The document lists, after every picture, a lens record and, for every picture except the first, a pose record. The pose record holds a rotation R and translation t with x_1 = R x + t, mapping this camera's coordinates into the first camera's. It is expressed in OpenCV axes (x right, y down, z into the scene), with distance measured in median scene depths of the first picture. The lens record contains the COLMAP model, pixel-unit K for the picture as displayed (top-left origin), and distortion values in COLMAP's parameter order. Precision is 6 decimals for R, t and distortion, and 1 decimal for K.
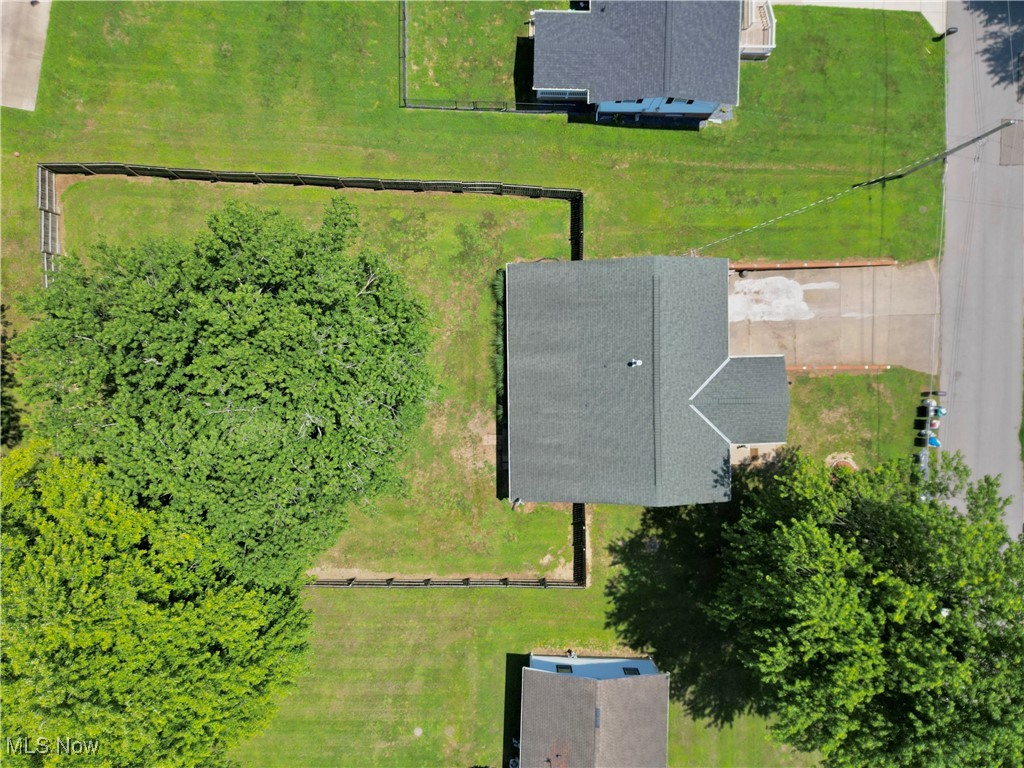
lens RADIAL K [[731.1, 0, 513.0], [0, 731.1, 384.6], [0, 0, 1]] dist [0.028179, -0.001976]
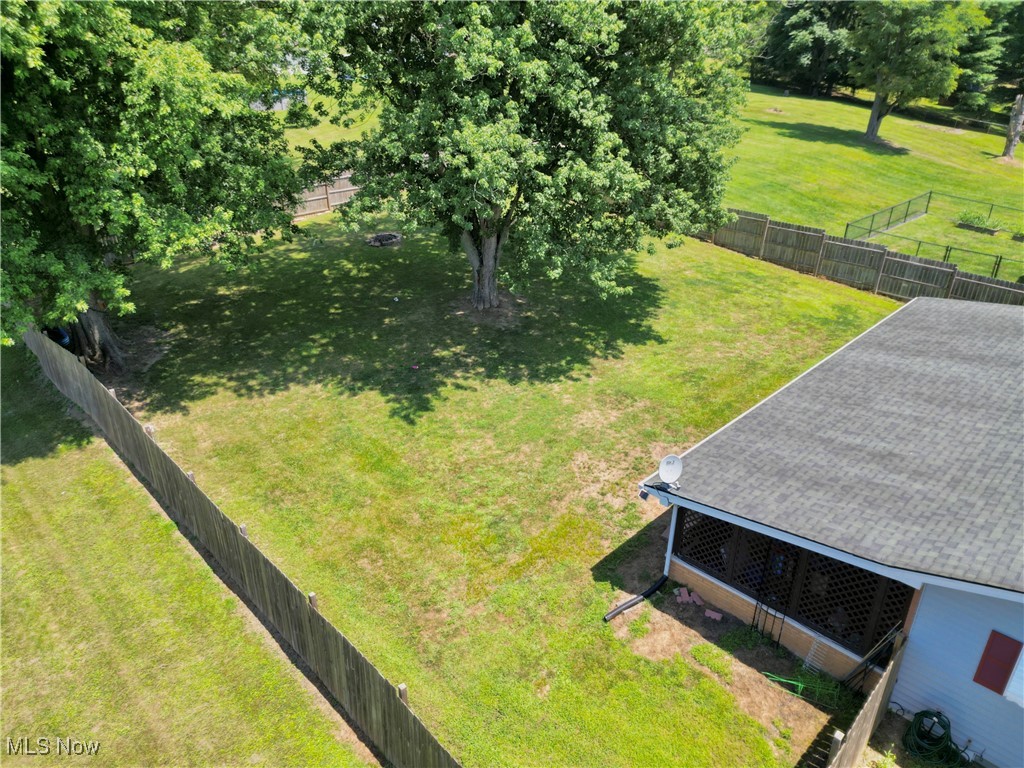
lens RADIAL K [[731.1, 0, 513.6], [0, 731.1, 385.4], [0, 0, 1]] dist [0.028179, -0.001976]
pose [[0.703072, 0.349307, -0.619415, 0.125614], [-0.710604, 0.311953, -0.630657, 0.358134], [-0.027065, 0.883555, 0.467544, 0.781359]]
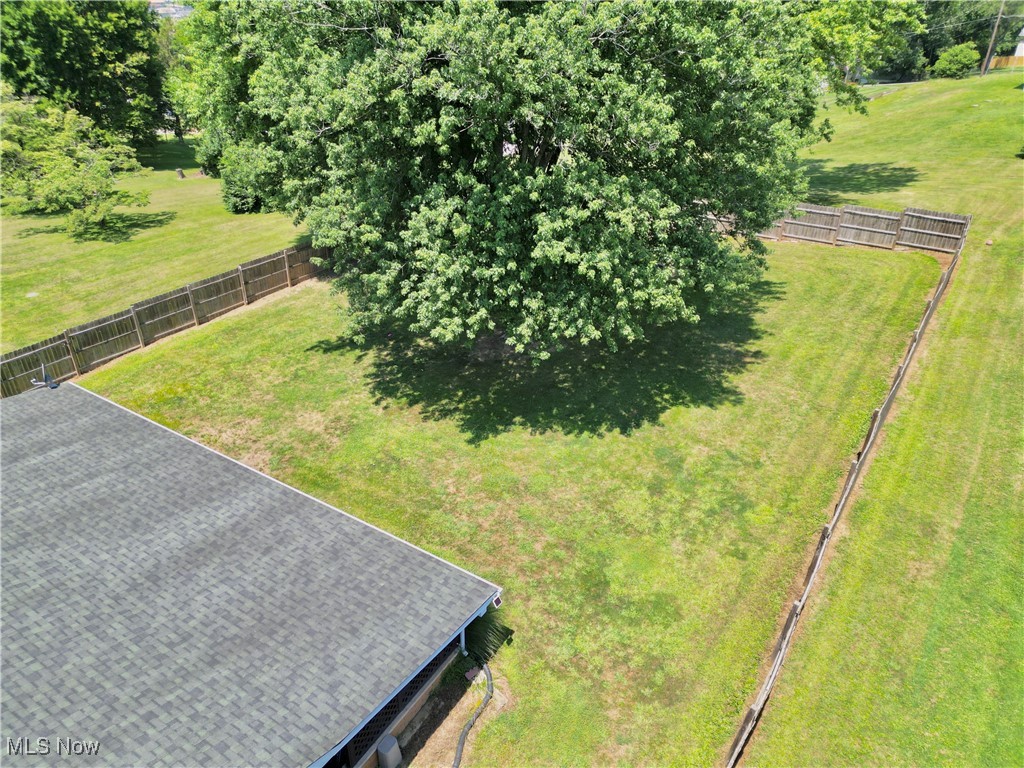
lens RADIAL K [[731.1, 0, 513.5], [0, 731.1, 383.9], [0, 0, 1]] dist [0.028179, -0.001976]
pose [[-0.565645, 0.422111, -0.708426, 0.157844], [-0.824410, -0.268774, 0.498106, -0.292364], [0.019849, 0.865785, 0.500023, 0.736915]]
